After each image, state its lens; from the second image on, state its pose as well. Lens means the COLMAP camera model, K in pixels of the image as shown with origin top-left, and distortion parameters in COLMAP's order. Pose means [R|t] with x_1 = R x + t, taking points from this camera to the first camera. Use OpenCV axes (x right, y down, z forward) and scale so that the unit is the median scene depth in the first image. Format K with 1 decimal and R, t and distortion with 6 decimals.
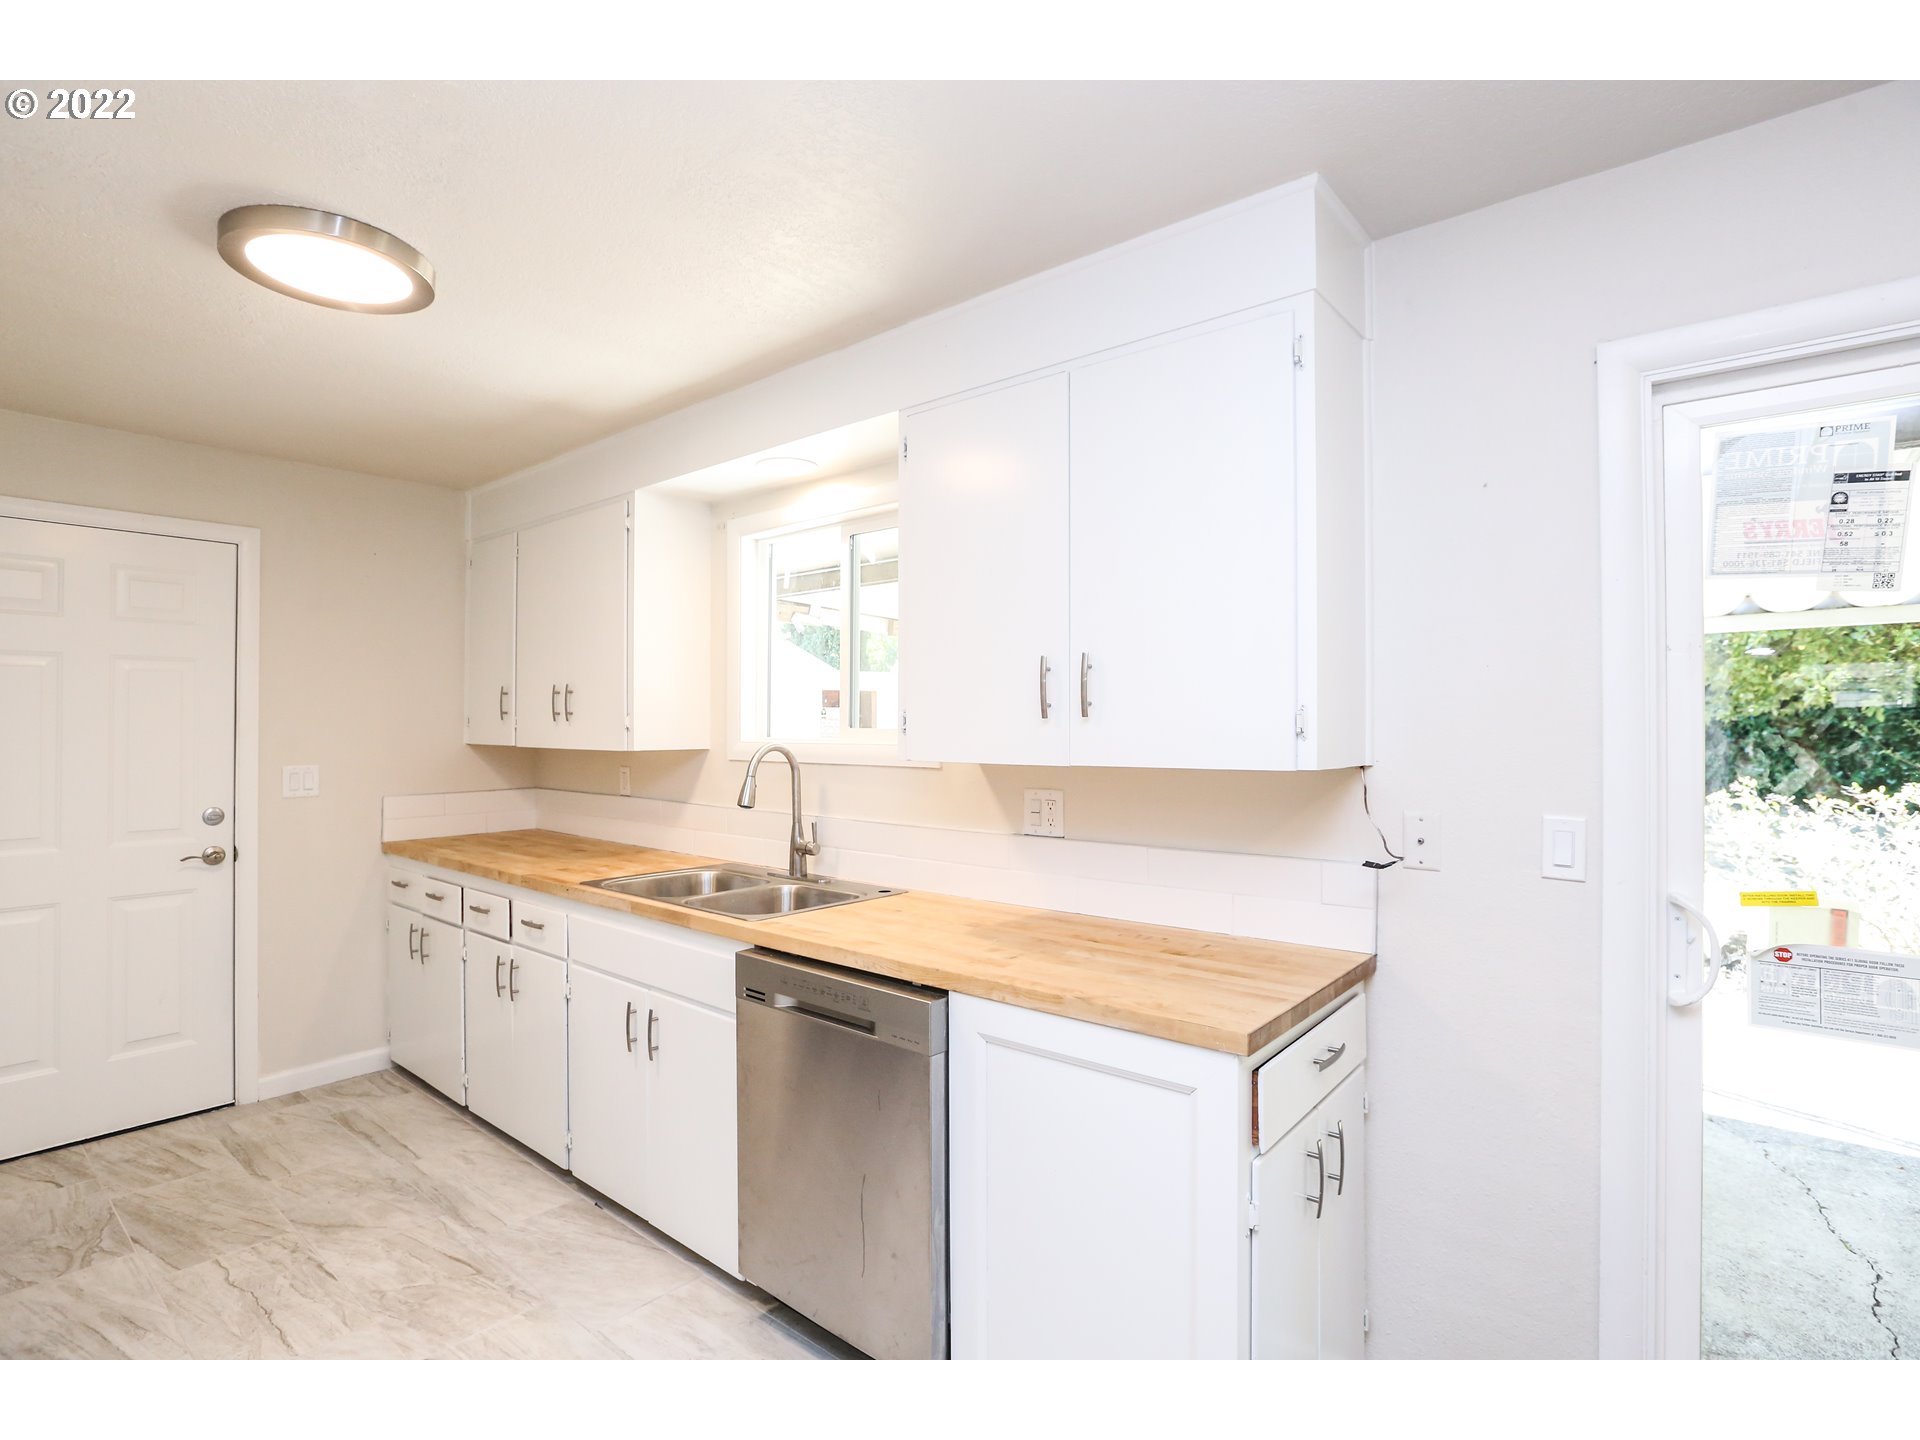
lens RADIAL K [[939.6, 0, 956.7], [0, 939.6, 719.9], [0, 0, 1]] dist [-0.048205, 0.021111]
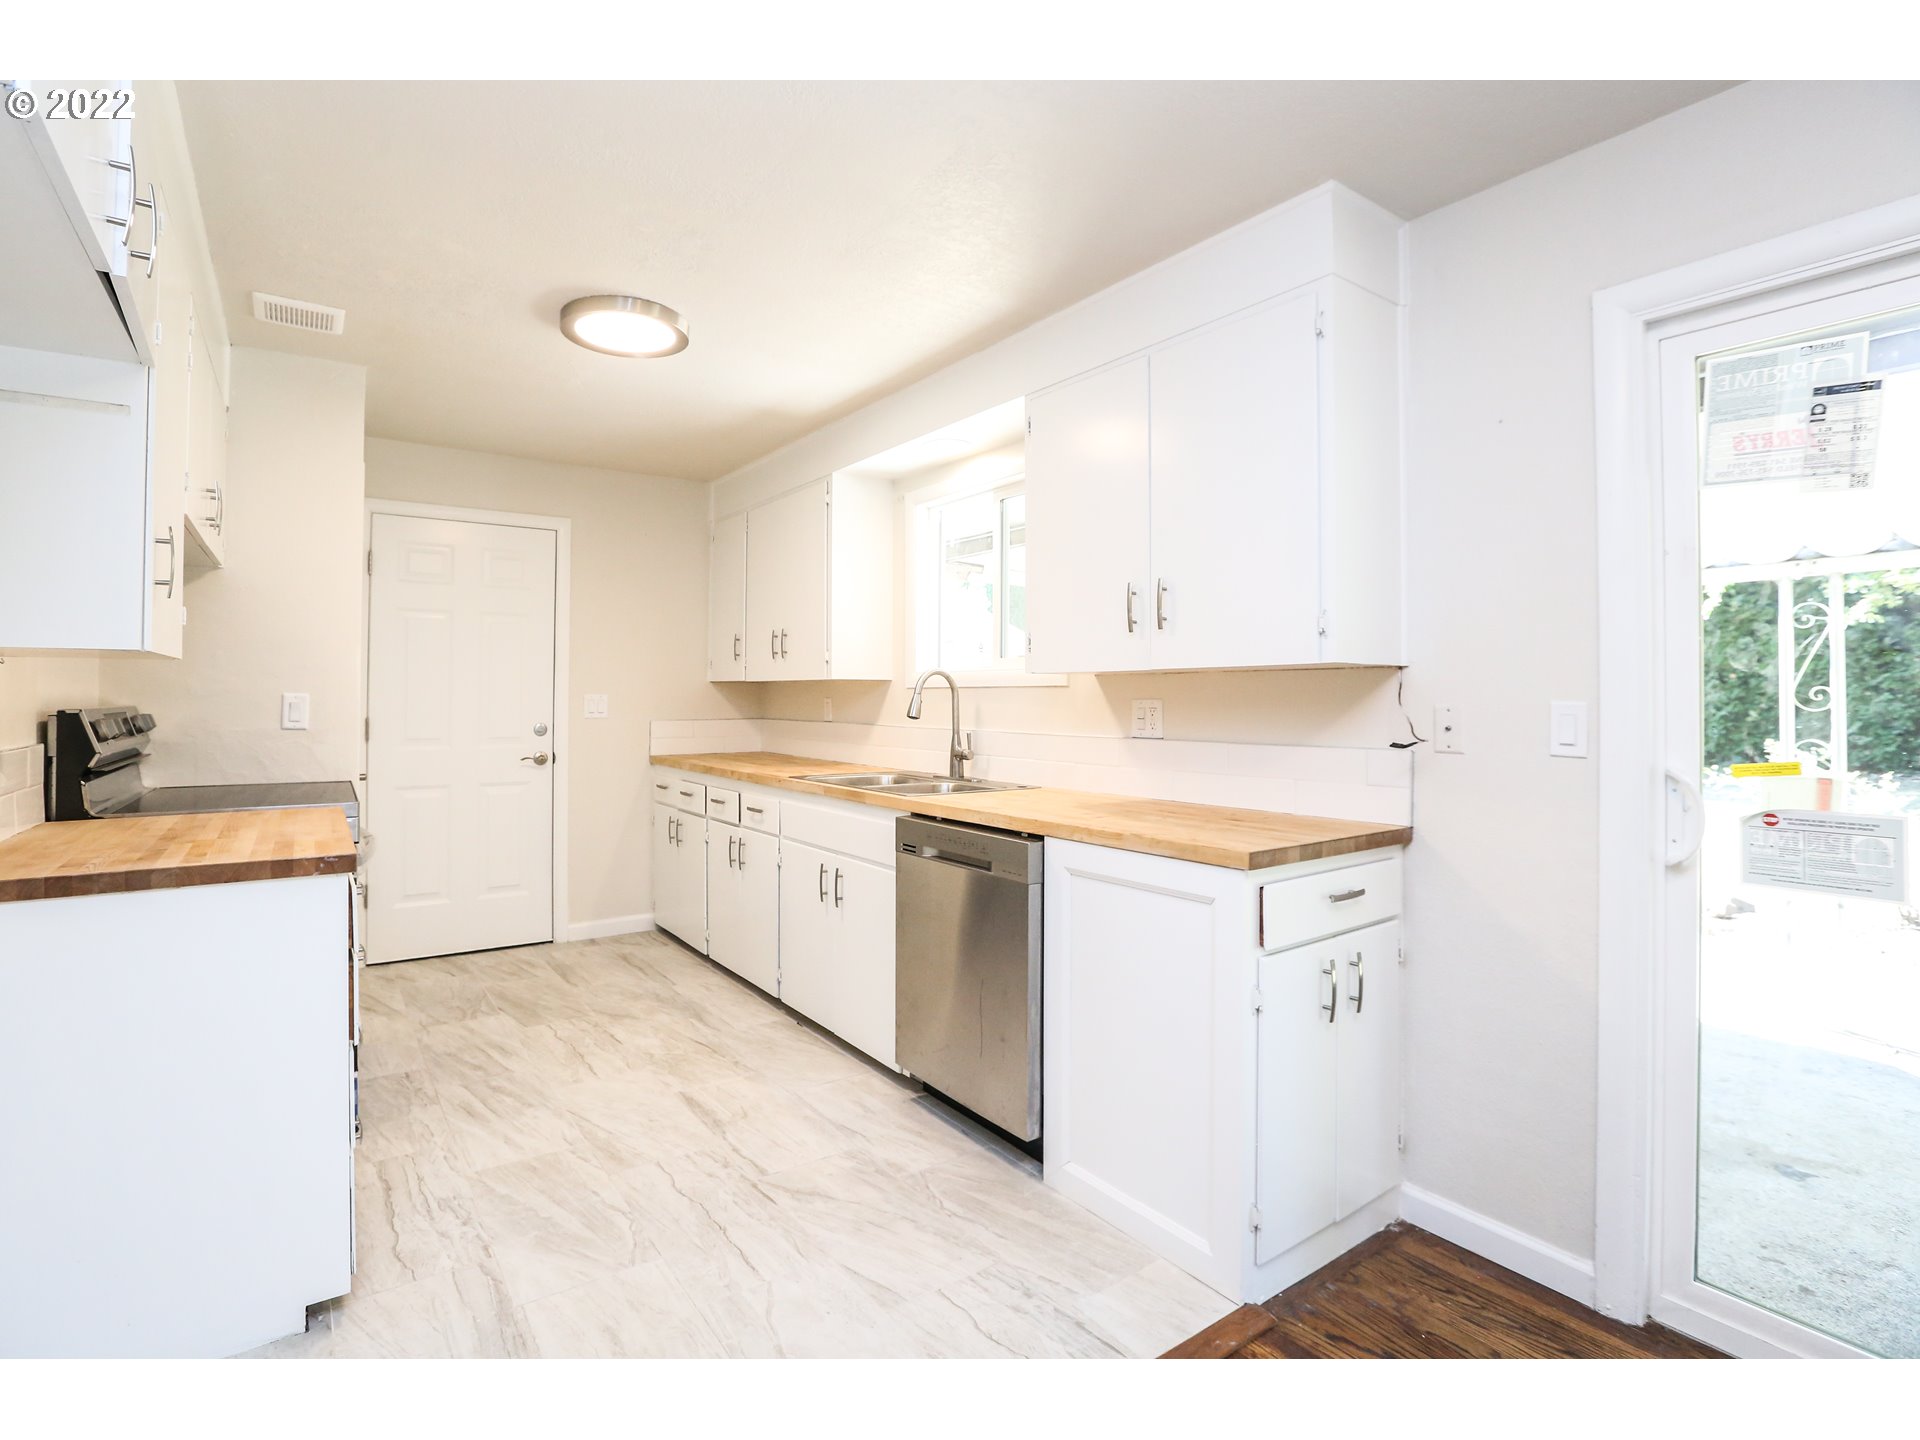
lens RADIAL K [[919.9, 0, 906.0], [0, 919.9, 689.3], [0, 0, 1]] dist [-0.061521, 0.023349]
pose [[0.962035, 0.001149, -0.272924, 0.116725], [-0.002304, 0.999990, -0.003914, 0.066973], [0.272916, 0.004394, 0.962028, -0.215364]]
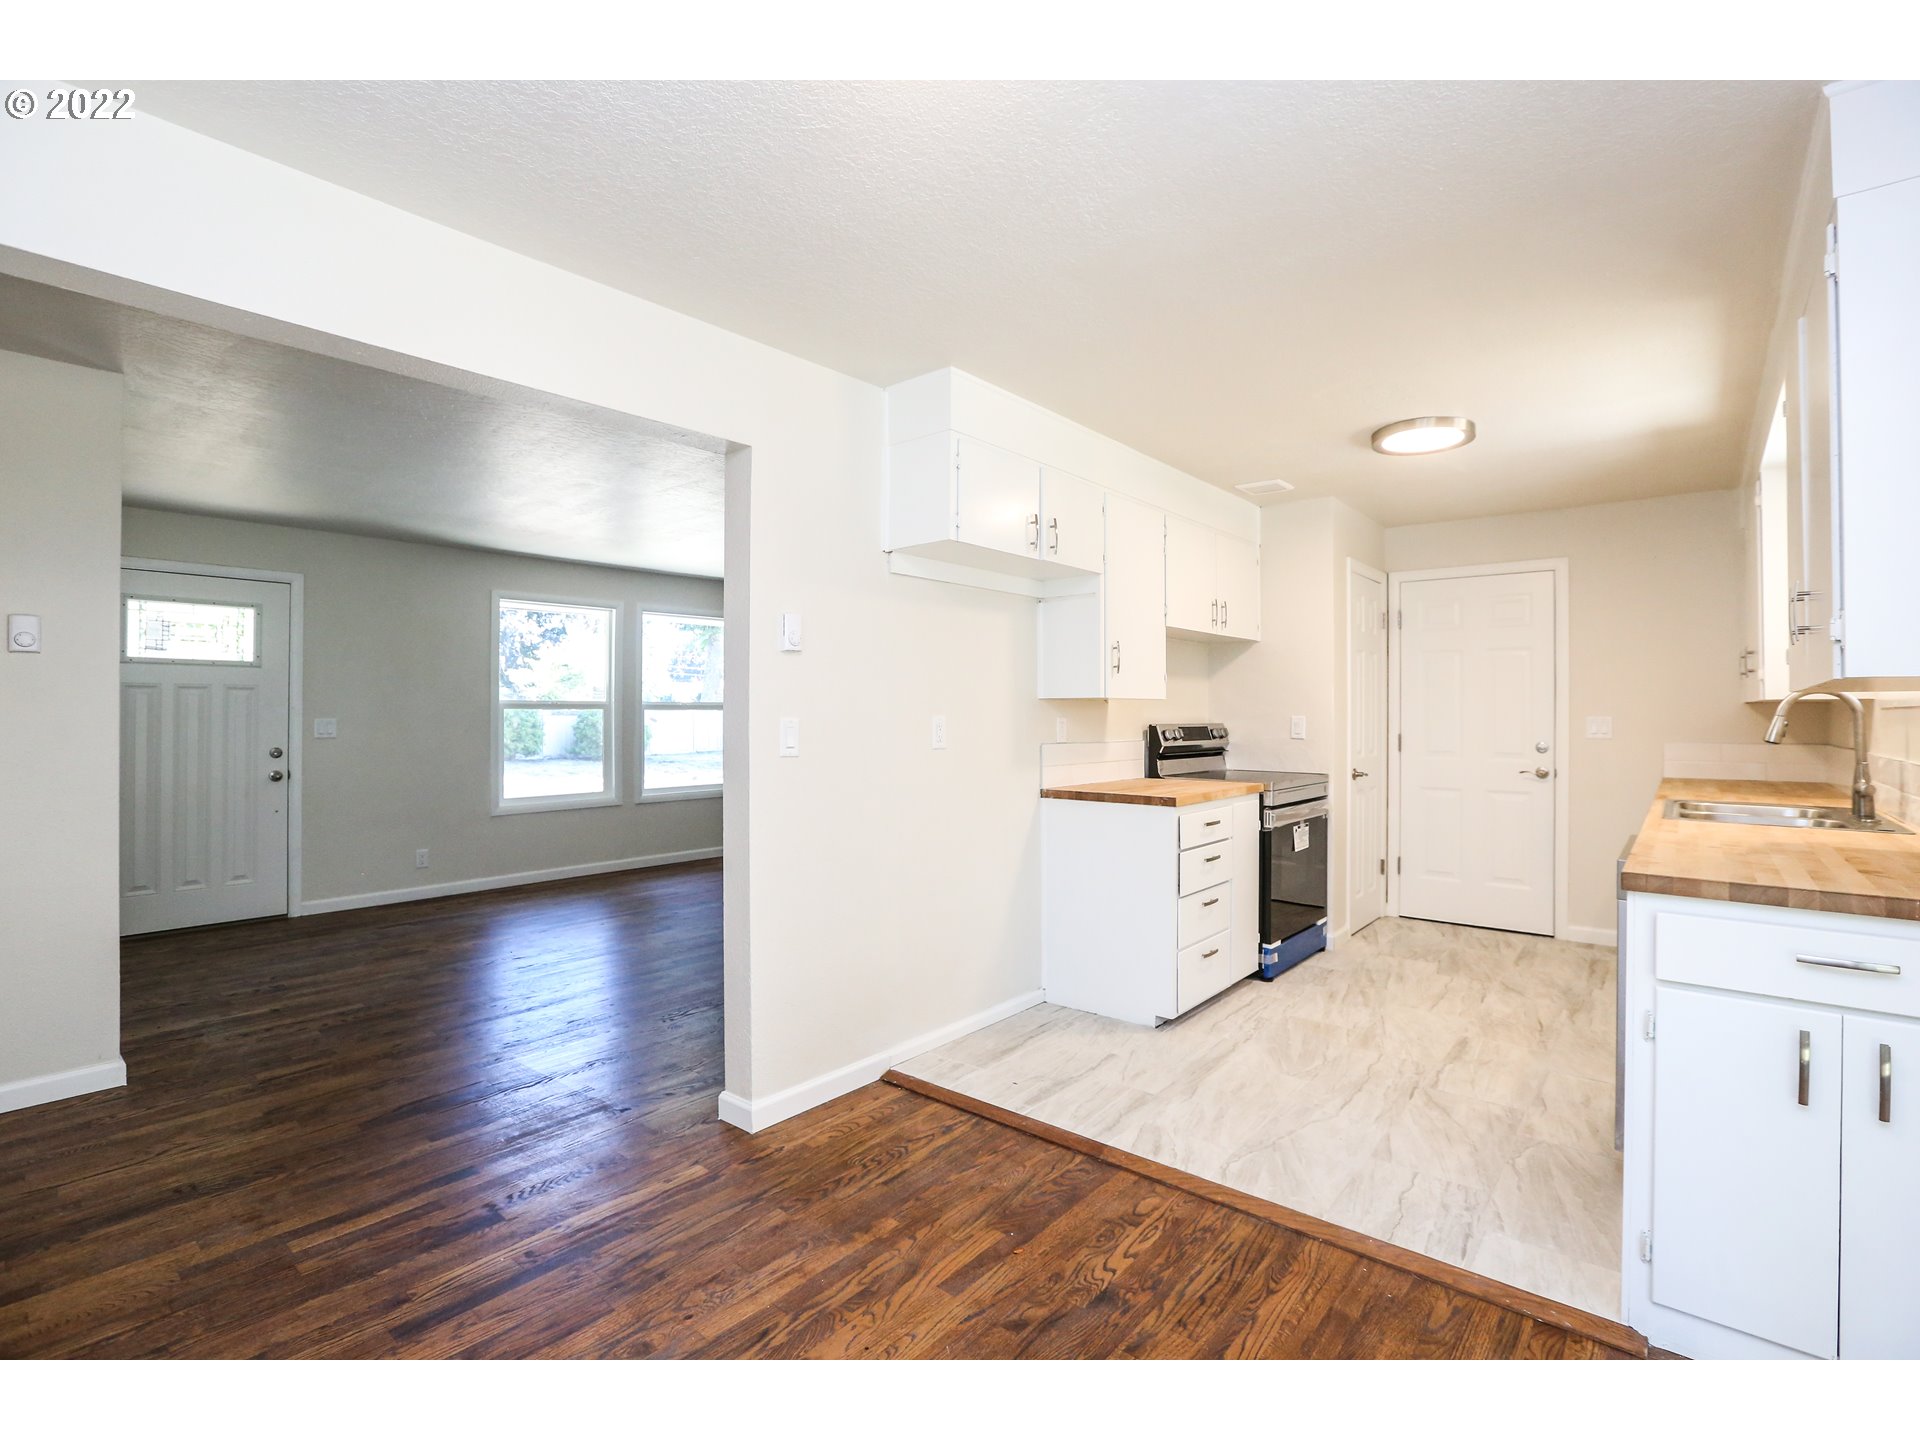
lens RADIAL K [[887.3, 0, 966.5], [0, 887.3, 715.2], [0, 0, 1]] dist [-0.053381, 0.020003]
pose [[-0.002605, 0.001041, -0.999996, 0.916983], [0.001190, 0.999999, 0.001038, 0.064114], [0.999996, -0.001187, -0.002606, 0.034667]]
